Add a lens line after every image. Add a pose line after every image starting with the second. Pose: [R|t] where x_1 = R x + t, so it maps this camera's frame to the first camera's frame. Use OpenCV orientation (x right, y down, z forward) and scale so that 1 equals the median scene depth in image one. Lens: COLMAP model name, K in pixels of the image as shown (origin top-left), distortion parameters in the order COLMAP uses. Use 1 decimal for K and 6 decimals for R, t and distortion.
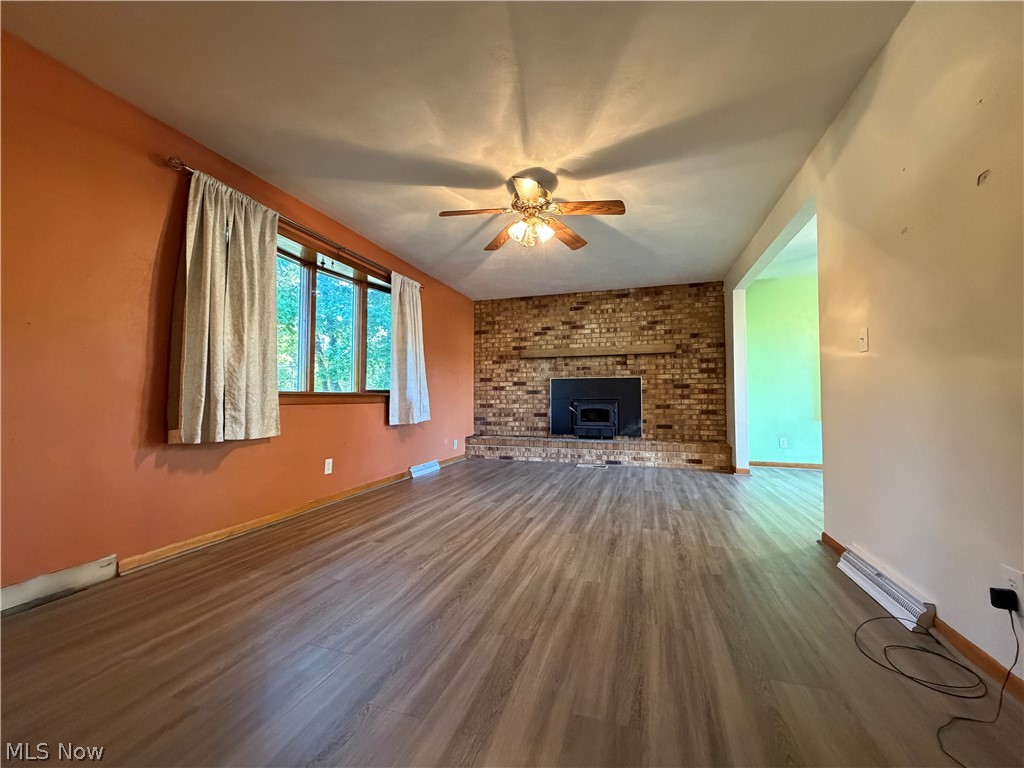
lens RADIAL K [[409.3, 0, 511.6], [0, 409.3, 382.7], [0, 0, 1]] dist [0.001063, 0.000180]
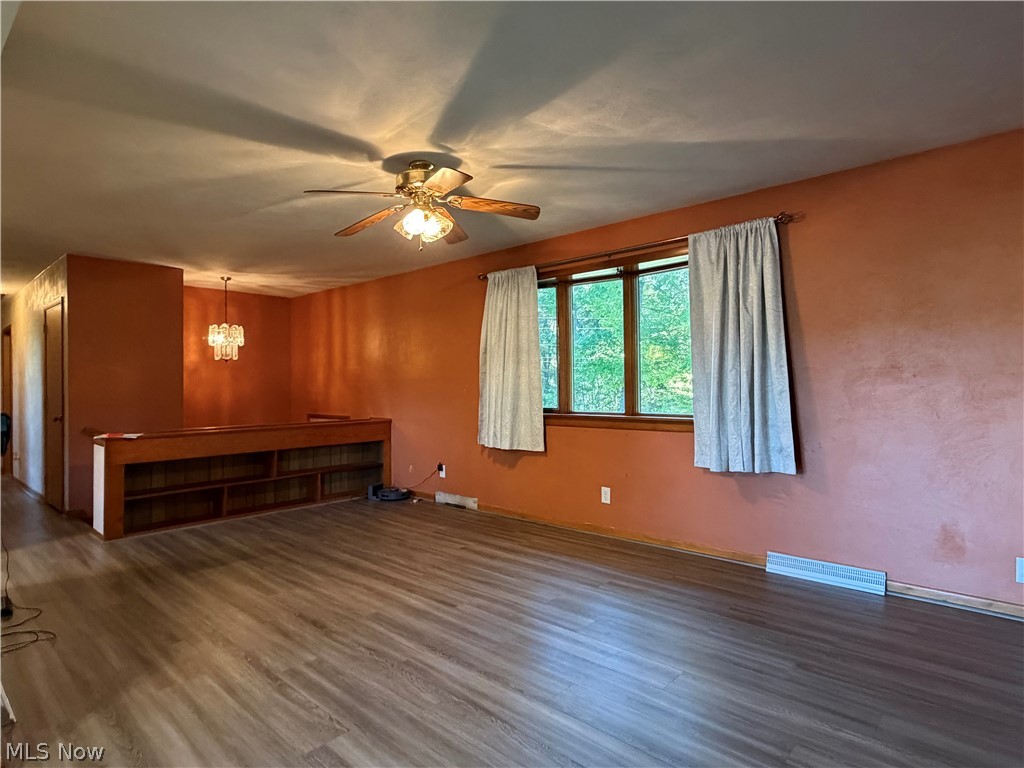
lens RADIAL K [[566.2, 0, 511.7], [0, 566.2, 380.7], [0, 0, 1]] dist [-0.001472, -0.000758]
pose [[-0.410512, -0.000286, -0.911855, 0.962169], [0.045759, 0.998734, -0.020914, -0.046207], [0.910706, -0.050311, -0.409979, 1.586144]]
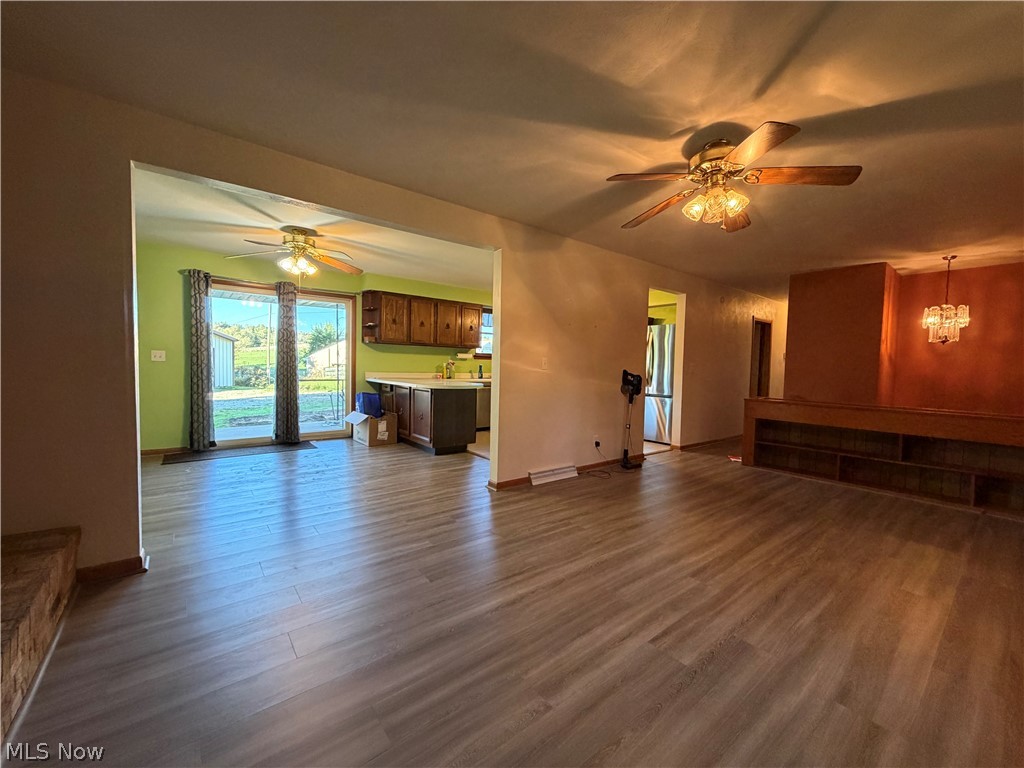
lens RADIAL K [[409.3, 0, 511.0], [0, 409.3, 382.8], [0, 0, 1]] dist [0.001063, 0.000180]
pose [[-0.835662, -0.043689, 0.547504, -0.070710], [-0.042935, 0.998977, 0.014182, -0.020863], [-0.547563, -0.011656, -0.836683, 1.885986]]
